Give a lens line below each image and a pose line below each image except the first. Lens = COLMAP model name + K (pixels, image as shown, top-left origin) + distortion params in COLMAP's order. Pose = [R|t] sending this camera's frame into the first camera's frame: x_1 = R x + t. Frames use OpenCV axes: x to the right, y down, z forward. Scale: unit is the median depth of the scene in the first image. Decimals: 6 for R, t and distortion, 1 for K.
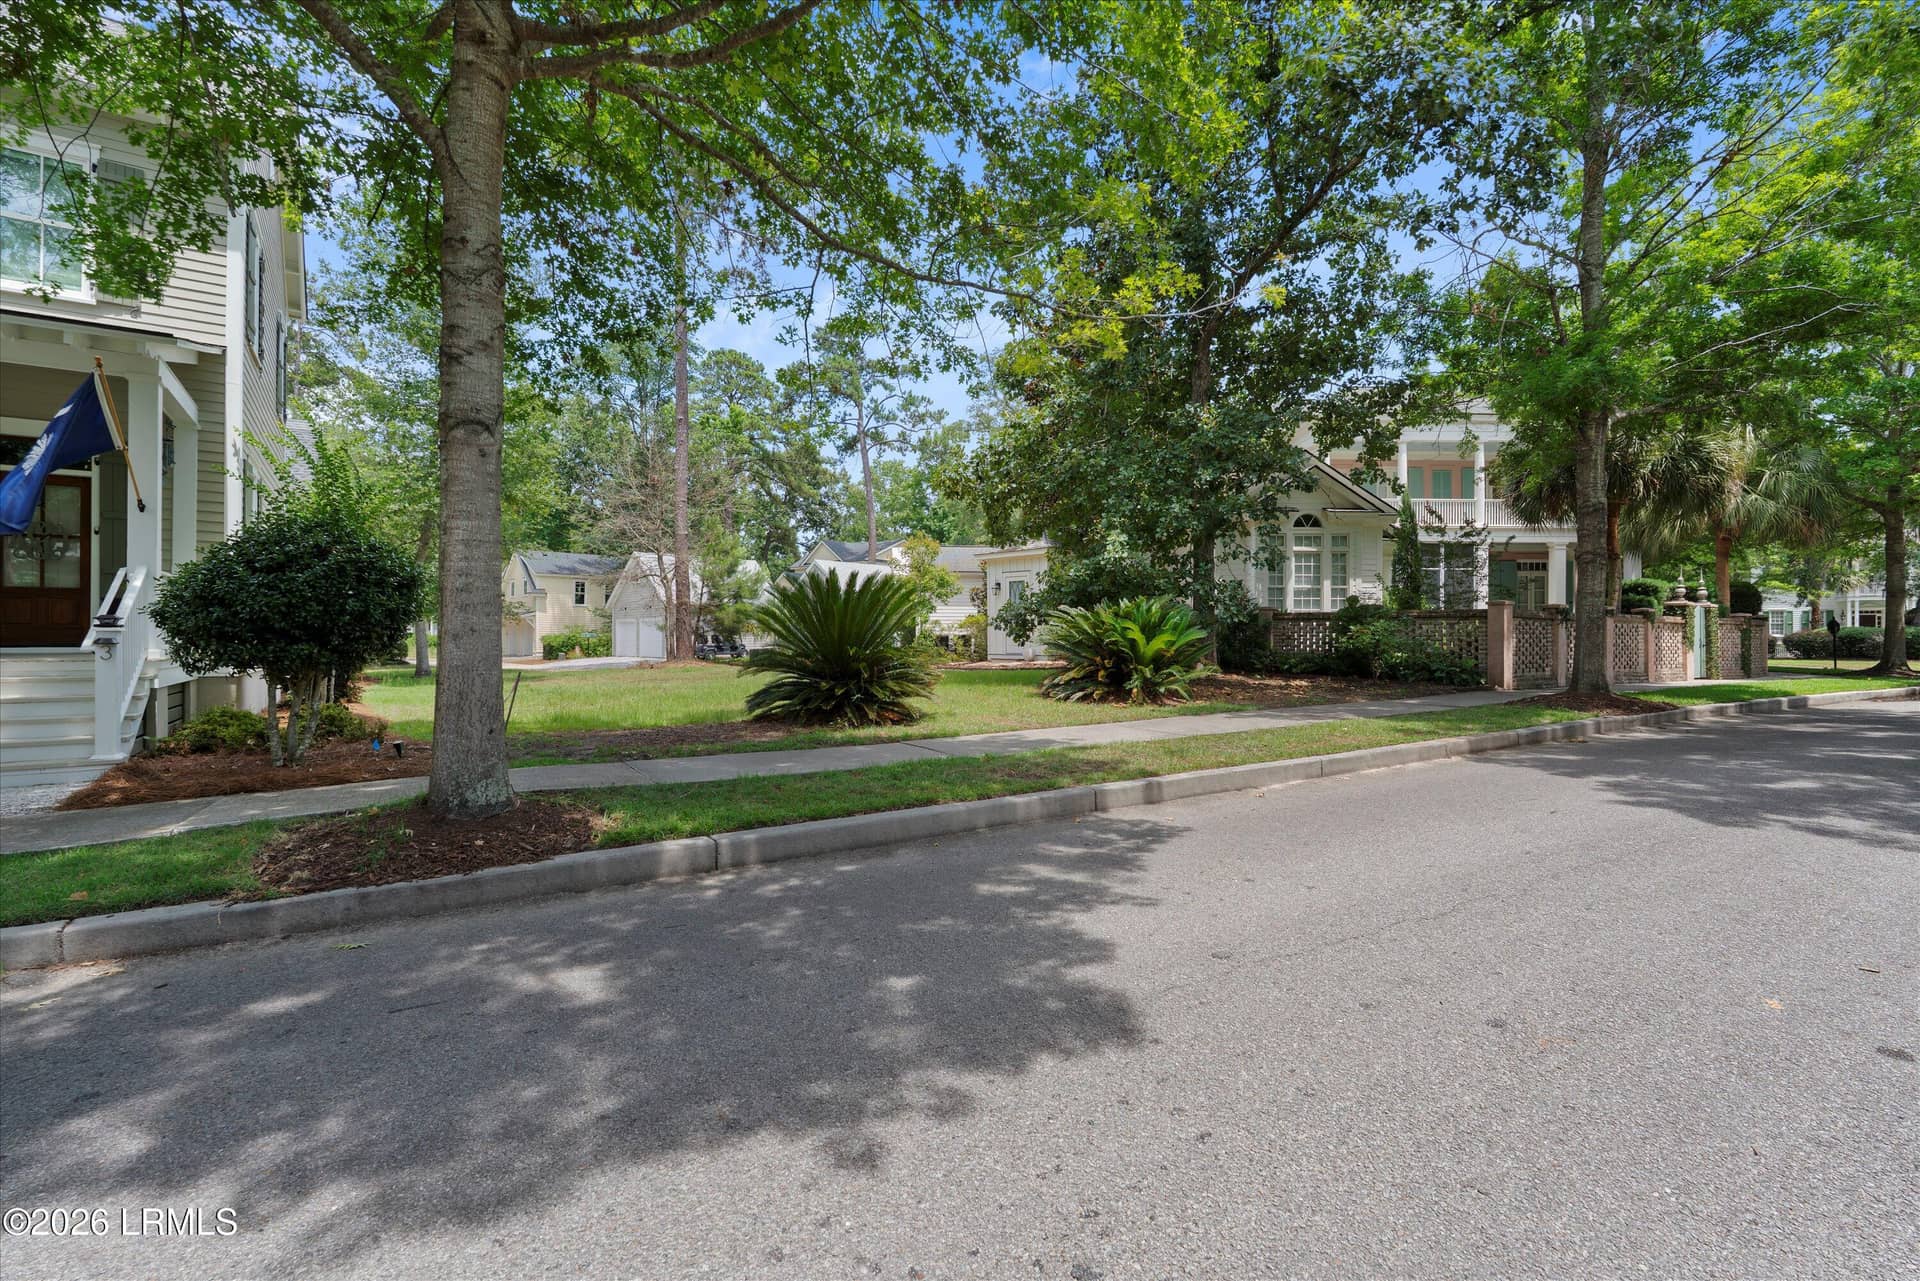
lens RADIAL K [[846.4, 0, 957.3], [0, 846.4, 633.8], [0, 0, 1]] dist [0.000182, -0.000078]
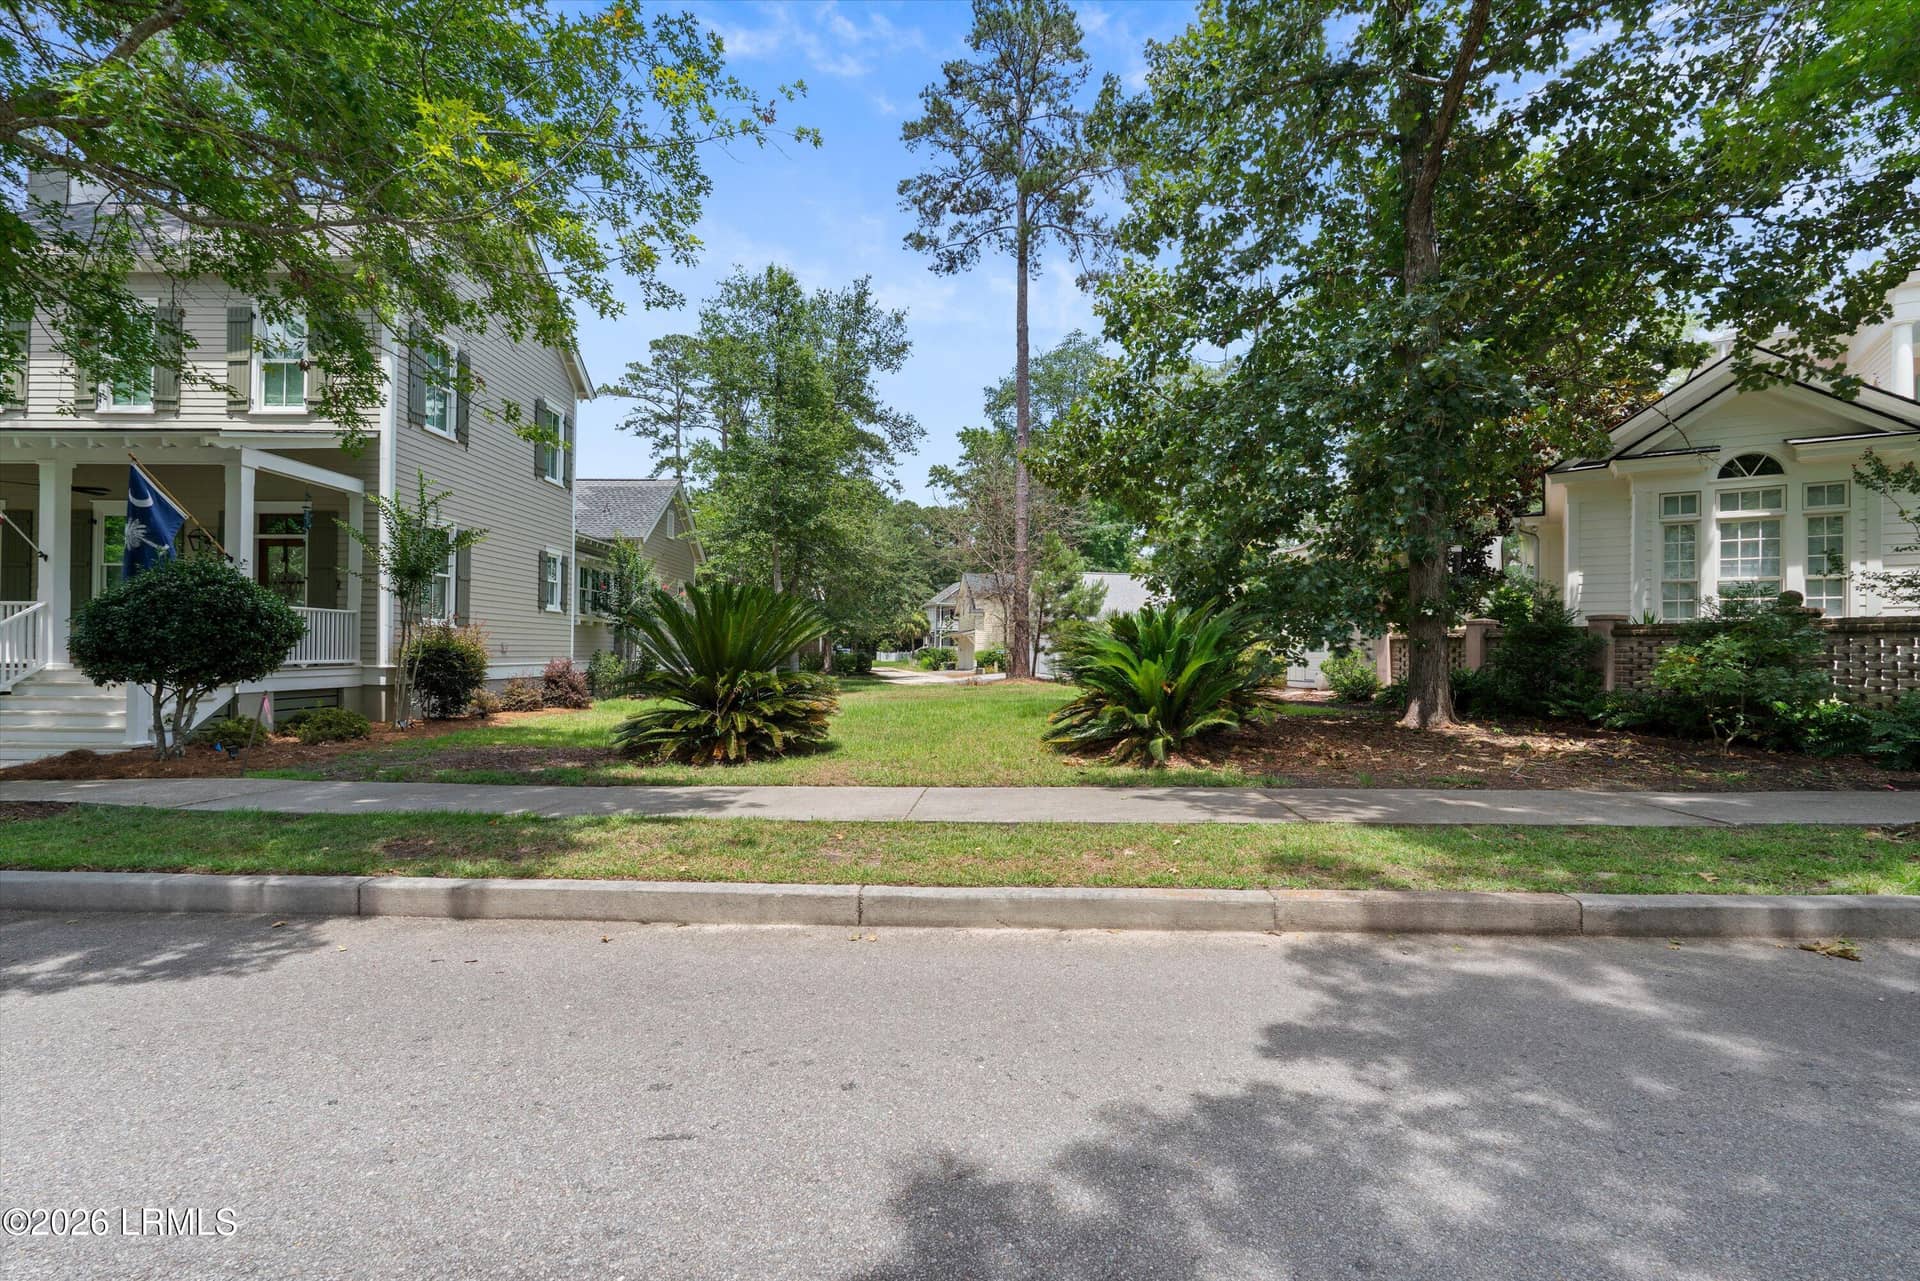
lens RADIAL K [[852.2, 0, 963.8], [0, 852.2, 646.6], [0, 0, 1]] dist [-0.002760, -0.000276]
pose [[0.823869, 0.002360, -0.566776, 0.109897], [-0.004676, 0.999986, -0.002633, -0.001587], [0.566761, 0.004819, 0.823868, 0.077135]]
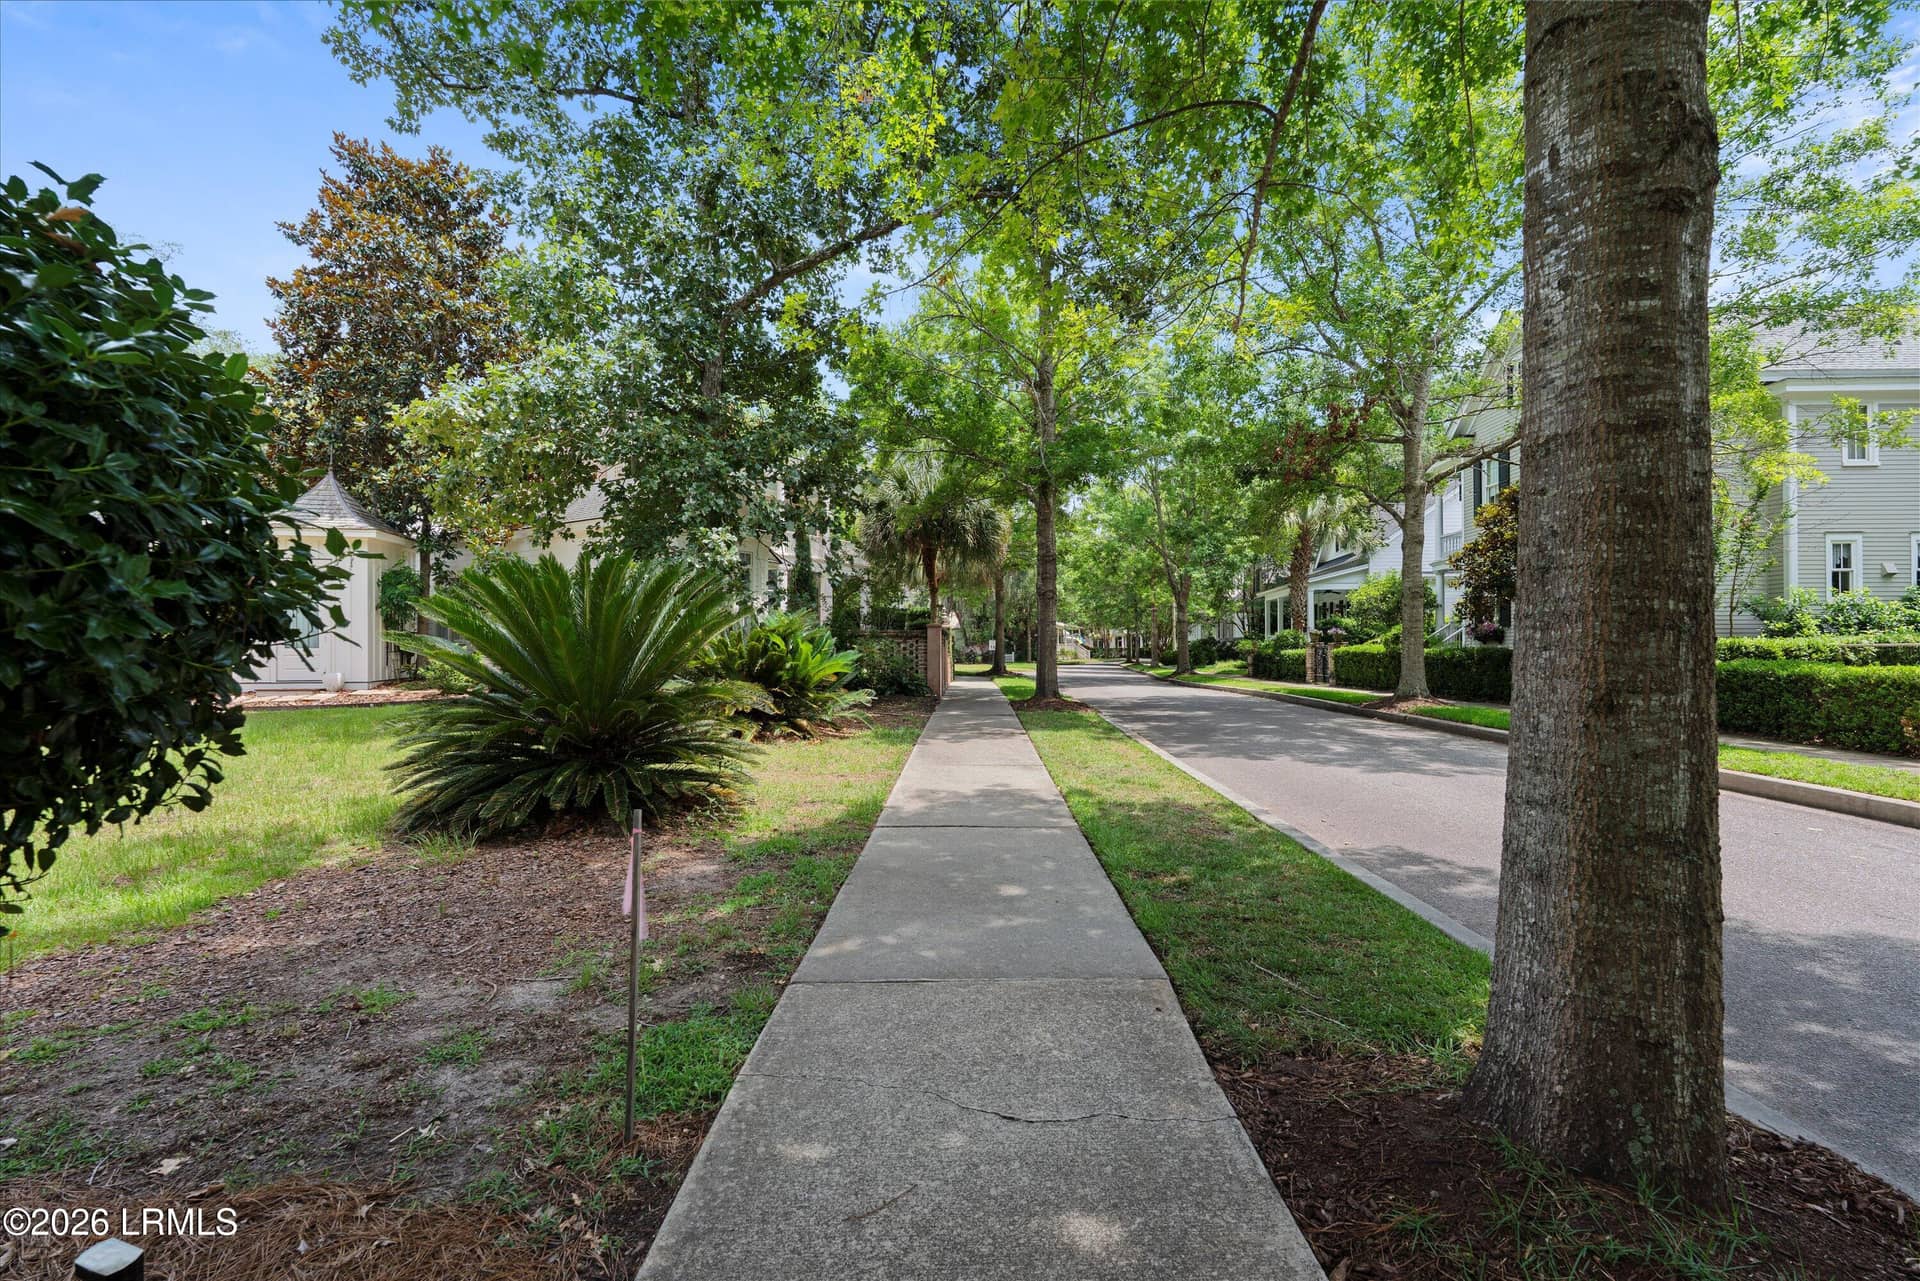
lens RADIAL K [[837.5, 0, 960.0], [0, 837.5, 640.5], [0, 0, 1]] dist [-0.004208, -0.000426]
pose [[0.536681, 0.005383, 0.843768, -0.091844], [-0.001416, 0.999984, -0.005479, -0.002374], [-0.843784, 0.001746, 0.536680, 0.092455]]
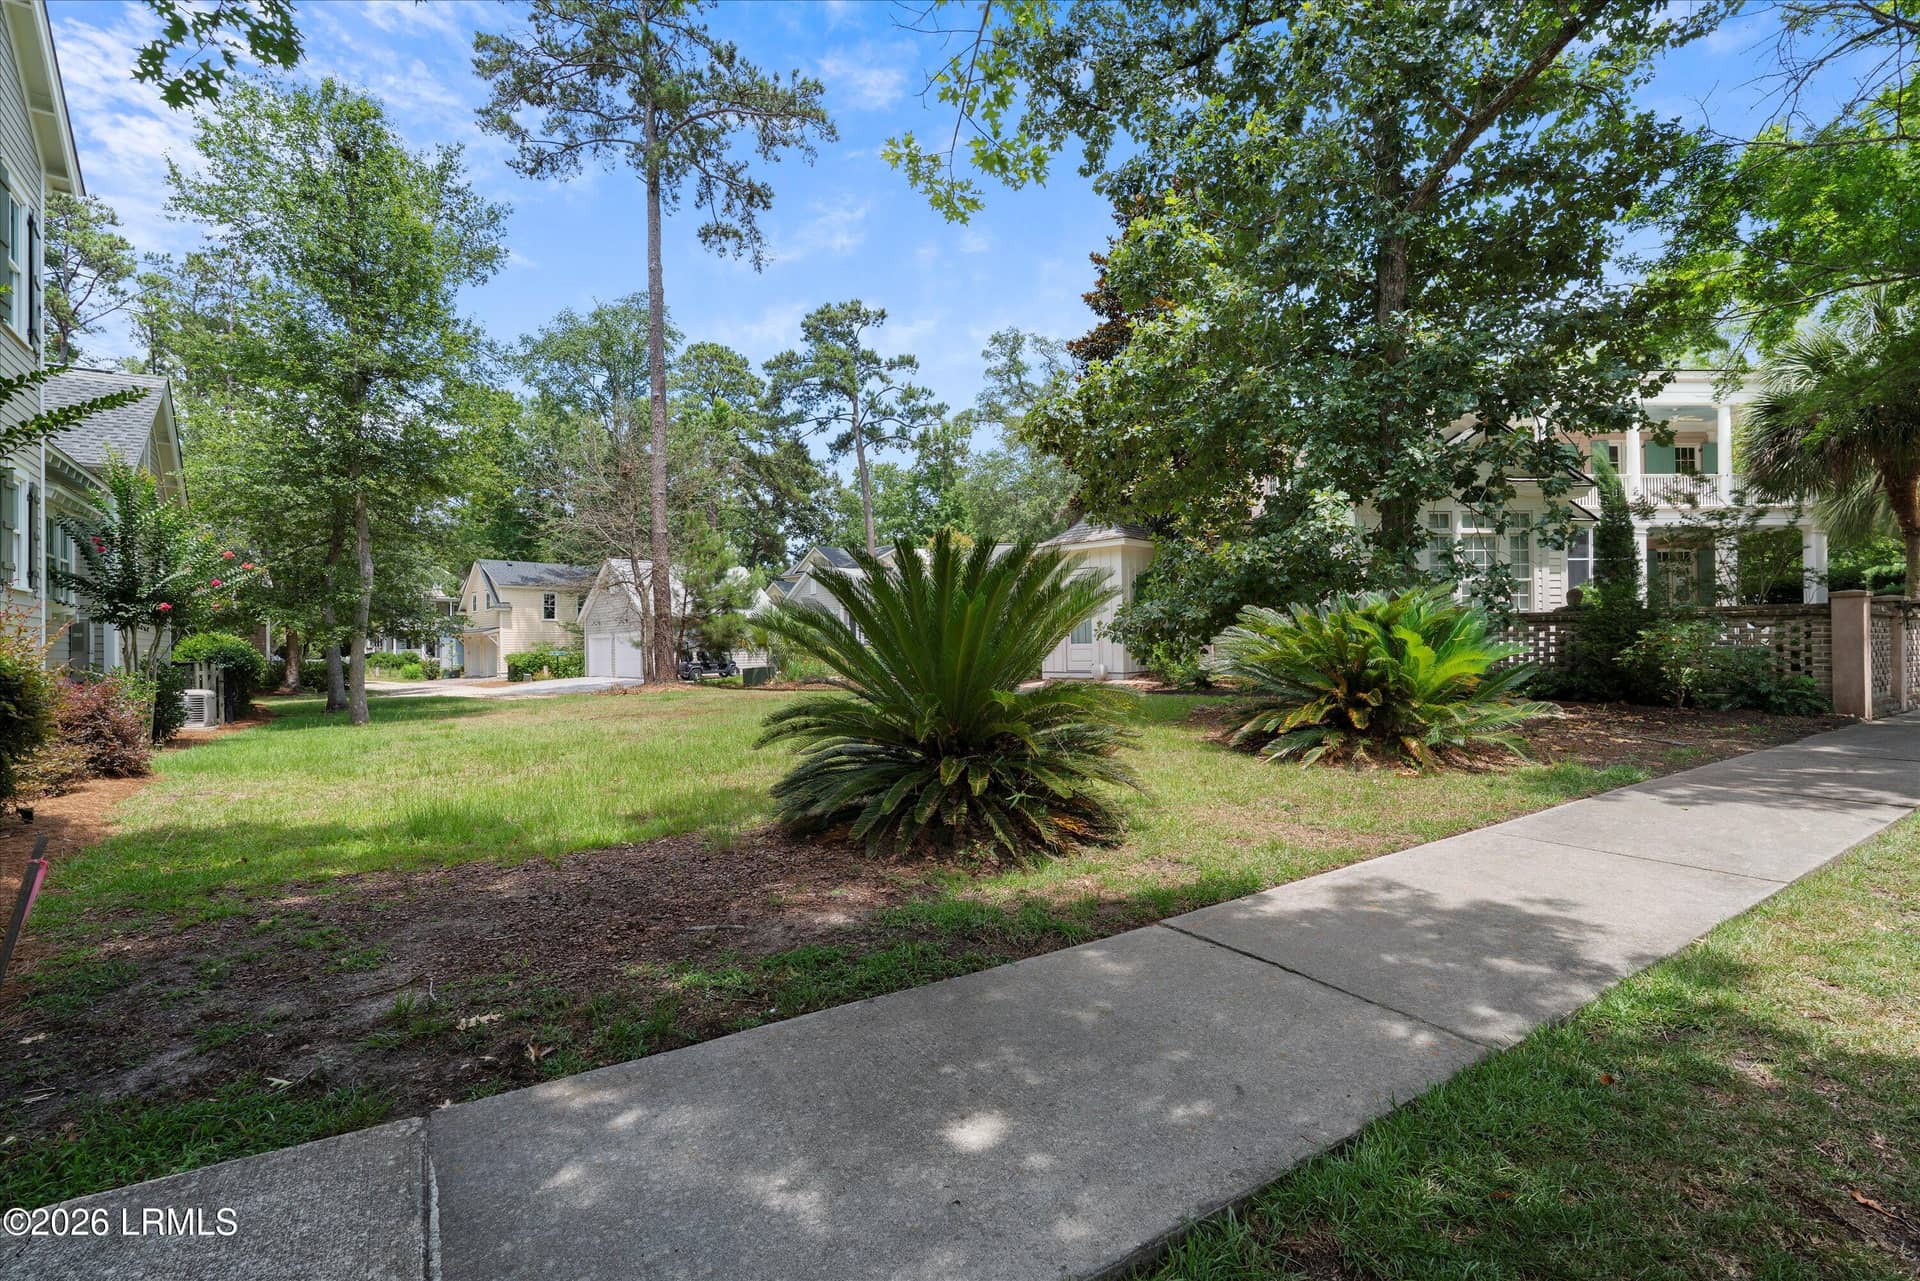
lens RADIAL K [[843.2, 0, 959.8], [0, 843.2, 641.2], [0, 0, 1]] dist [-0.000920, -0.000172]
pose [[0.999667, -0.015079, 0.020932, -0.027142], [0.015140, 0.999882, -0.002750, -0.001904], [-0.020888, 0.003066, 0.999777, 0.090743]]
